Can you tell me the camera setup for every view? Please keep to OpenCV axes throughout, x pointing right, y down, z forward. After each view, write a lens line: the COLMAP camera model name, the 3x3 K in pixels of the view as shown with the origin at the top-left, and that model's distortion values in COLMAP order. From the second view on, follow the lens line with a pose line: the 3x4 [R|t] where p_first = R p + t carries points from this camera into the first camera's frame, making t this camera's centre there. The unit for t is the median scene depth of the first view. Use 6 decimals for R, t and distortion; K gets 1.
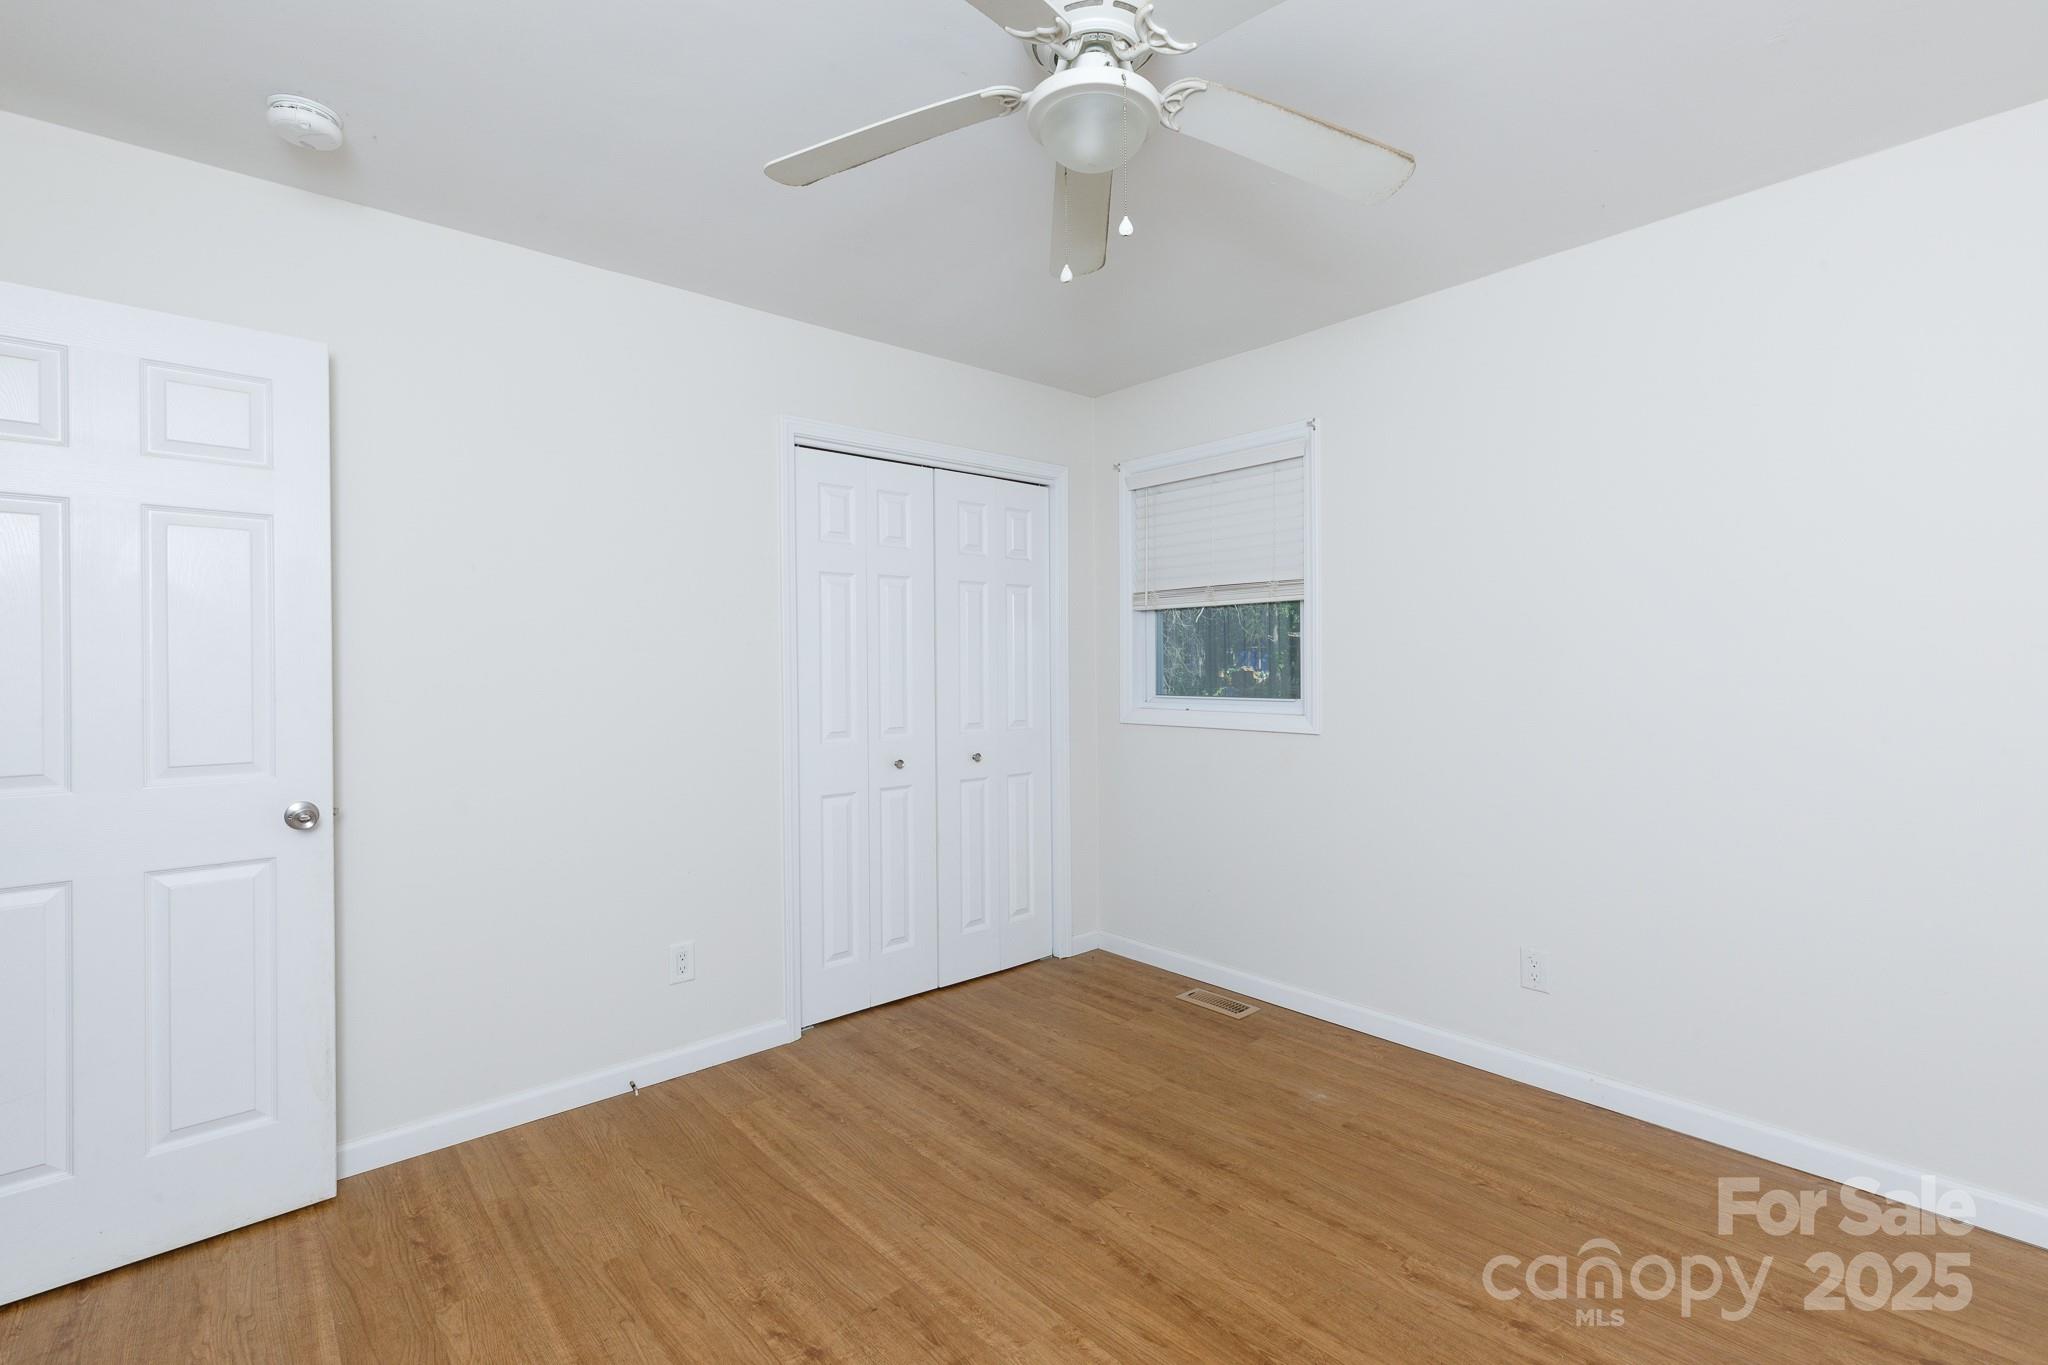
lens RADIAL K [[930.8, 0, 1024.6], [0, 930.8, 667.3], [0, 0, 1]] dist [-0.000526, 0.000013]
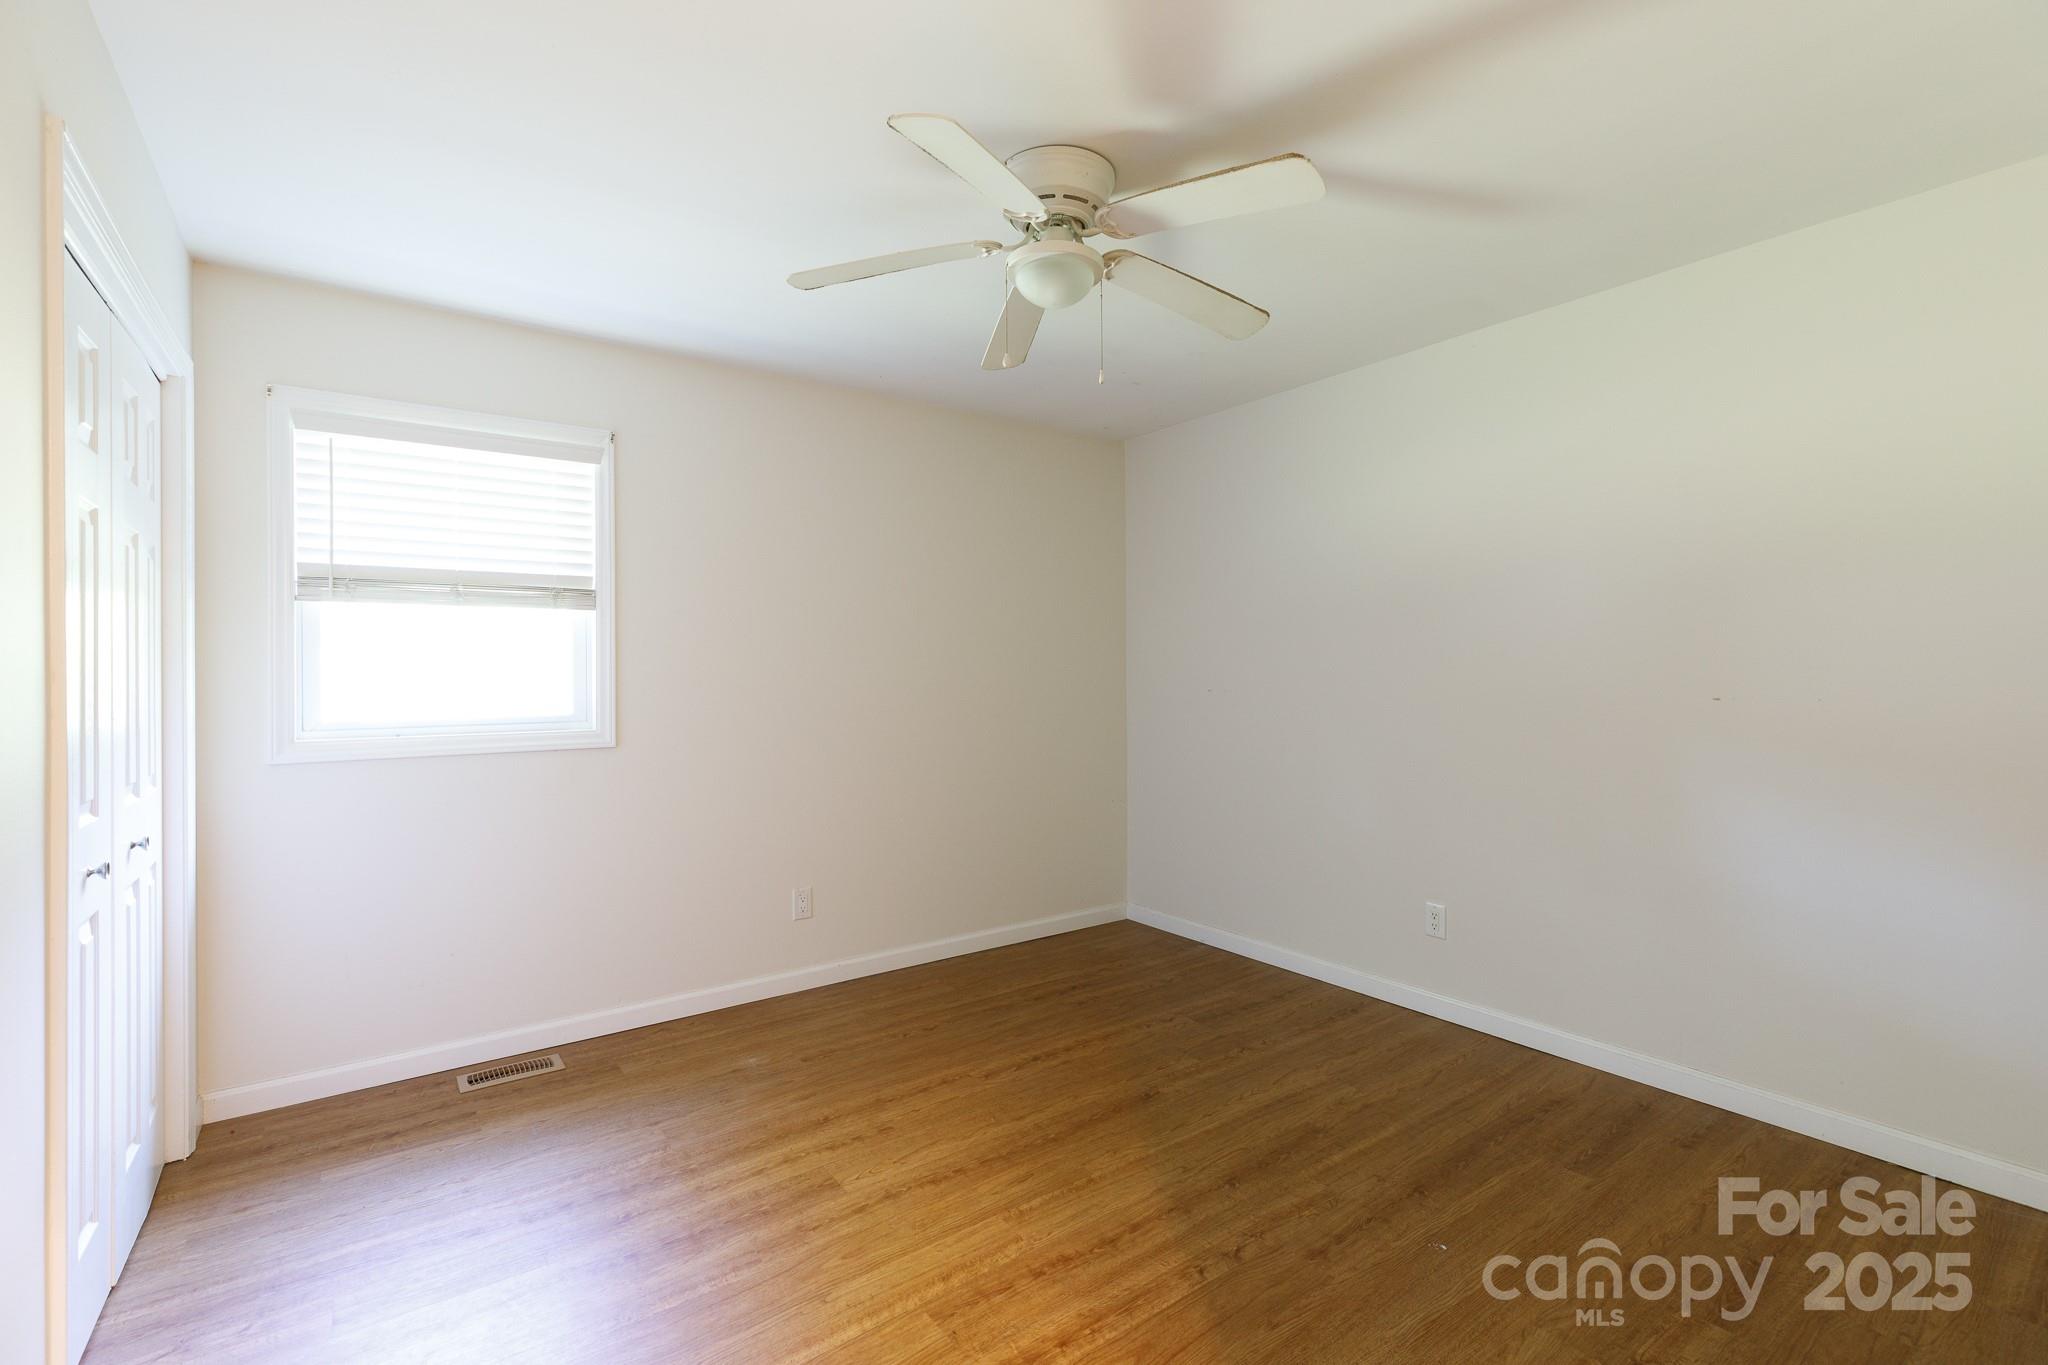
lens RADIAL K [[930.8, 0, 1023.9], [0, 930.8, 680.2], [0, 0, 1]] dist [-0.000526, 0.000013]
pose [[0.072262, -0.003602, 0.997379, -0.891750], [0.008521, 0.999959, 0.002994, -0.002375], [-0.997349, 0.008282, 0.072290, 0.665142]]
